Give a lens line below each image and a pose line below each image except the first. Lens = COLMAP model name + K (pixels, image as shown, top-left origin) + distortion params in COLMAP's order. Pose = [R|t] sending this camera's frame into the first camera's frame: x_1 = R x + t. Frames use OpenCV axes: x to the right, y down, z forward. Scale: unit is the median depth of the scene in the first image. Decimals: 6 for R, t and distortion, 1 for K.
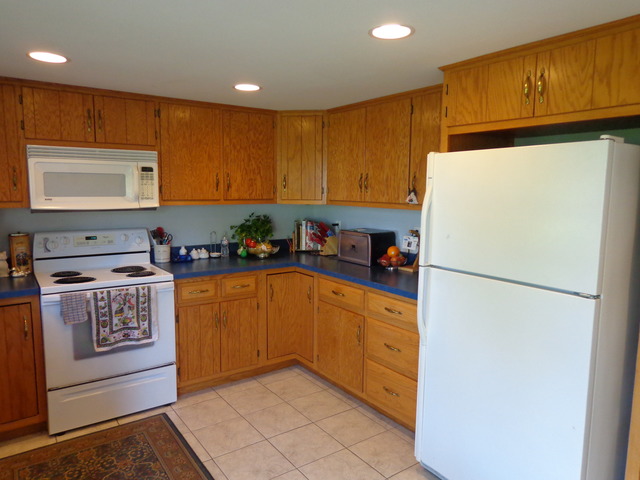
lens RADIAL K [[450.8, 0, 320.2], [0, 450.8, 240.2], [0, 0, 1]] dist [0.001065, 0.008837]
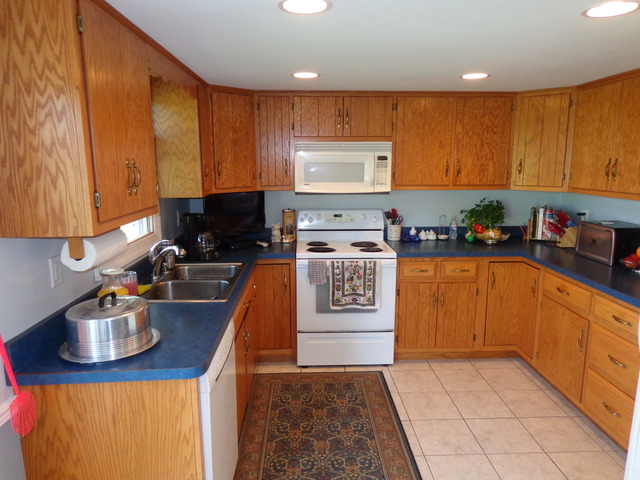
lens RADIAL K [[450.8, 0, 321.2], [0, 450.8, 240.0], [0, 0, 1]] dist [0.001065, 0.008837]
pose [[0.836151, 0.085394, -0.541812, 0.116697], [-0.054444, 0.995850, 0.072934, -0.026178], [0.545791, -0.031486, 0.837329, -0.038023]]
